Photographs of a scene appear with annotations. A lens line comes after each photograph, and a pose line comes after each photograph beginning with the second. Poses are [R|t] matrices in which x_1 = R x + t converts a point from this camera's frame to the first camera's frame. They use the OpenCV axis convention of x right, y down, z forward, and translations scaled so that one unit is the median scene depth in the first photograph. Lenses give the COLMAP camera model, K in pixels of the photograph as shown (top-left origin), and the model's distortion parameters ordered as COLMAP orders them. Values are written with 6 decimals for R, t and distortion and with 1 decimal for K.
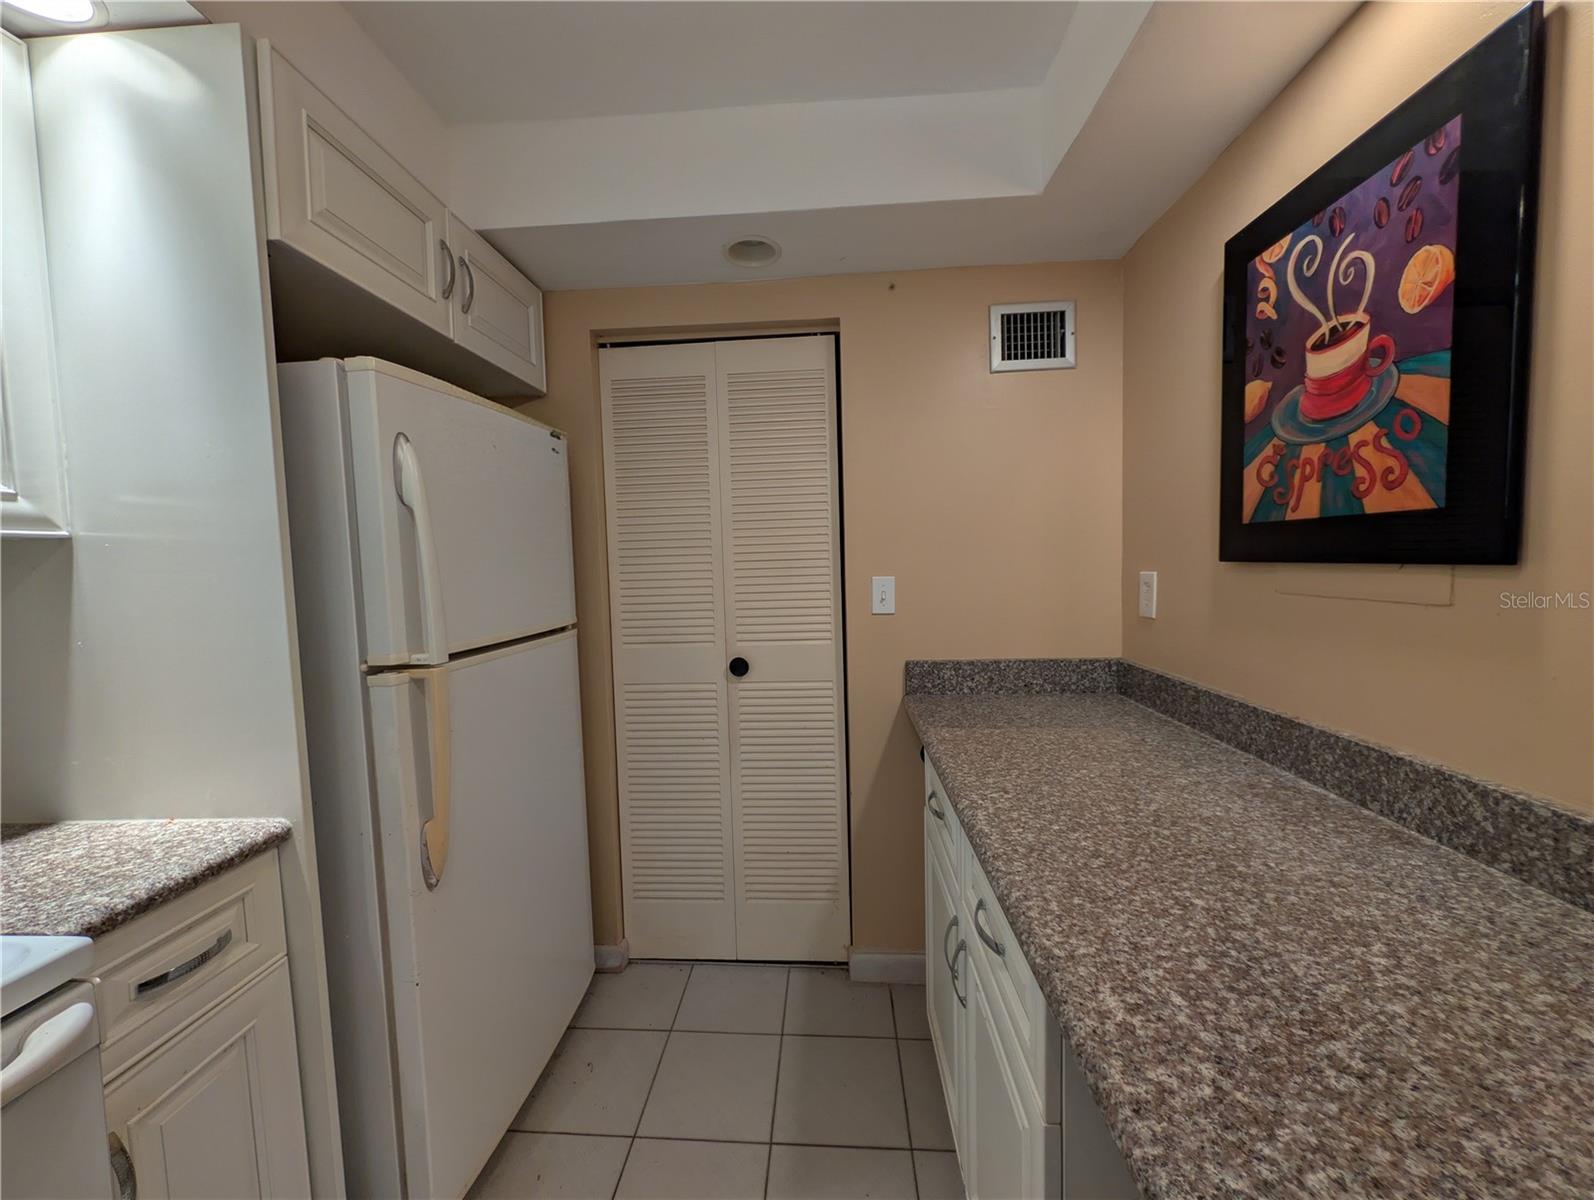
lens RADIAL K [[610.3, 0, 796.5], [0, 610.3, 597.6], [0, 0, 1]] dist [0.000280, -0.000102]
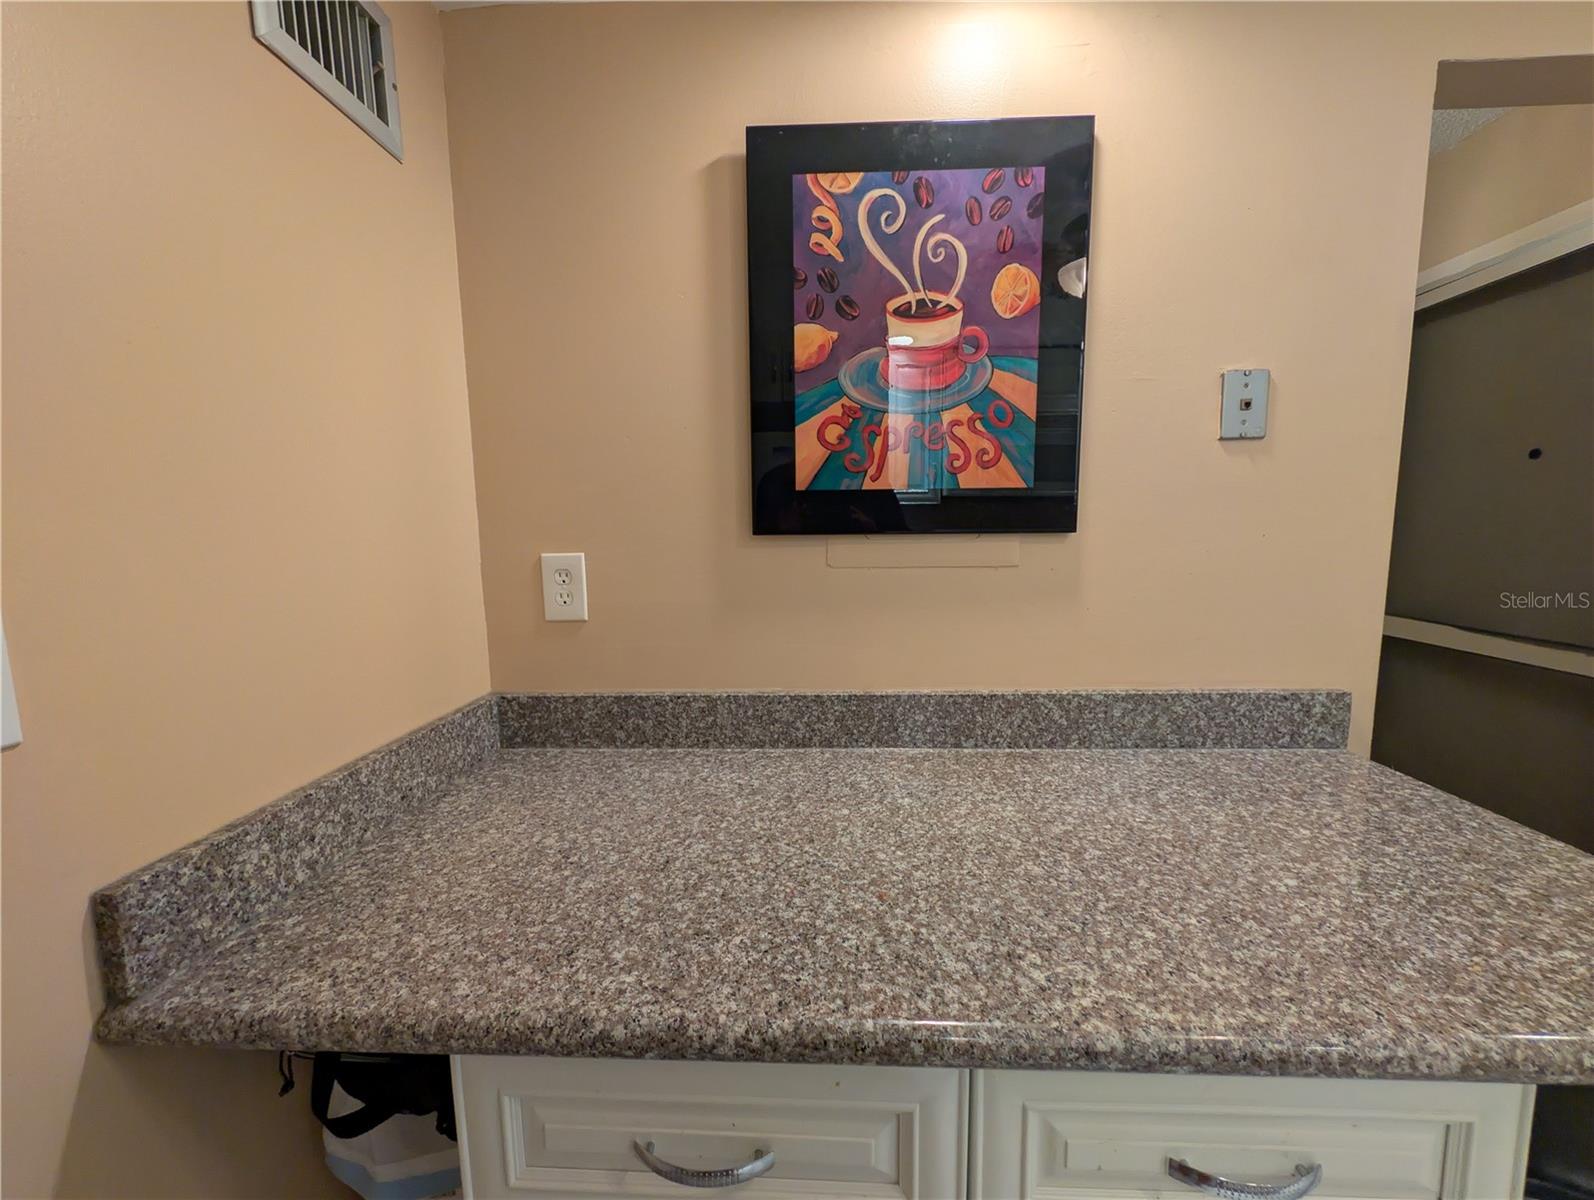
lens RADIAL K [[610.3, 0, 796.5], [0, 610.3, 597.6], [0, 0, 1]] dist [0.000280, -0.000102]
pose [[-0.014439, -0.092542, 0.995604, -0.170131], [0.073482, 0.992917, 0.093358, -0.062667], [-0.997192, 0.074507, -0.007536, 1.251523]]
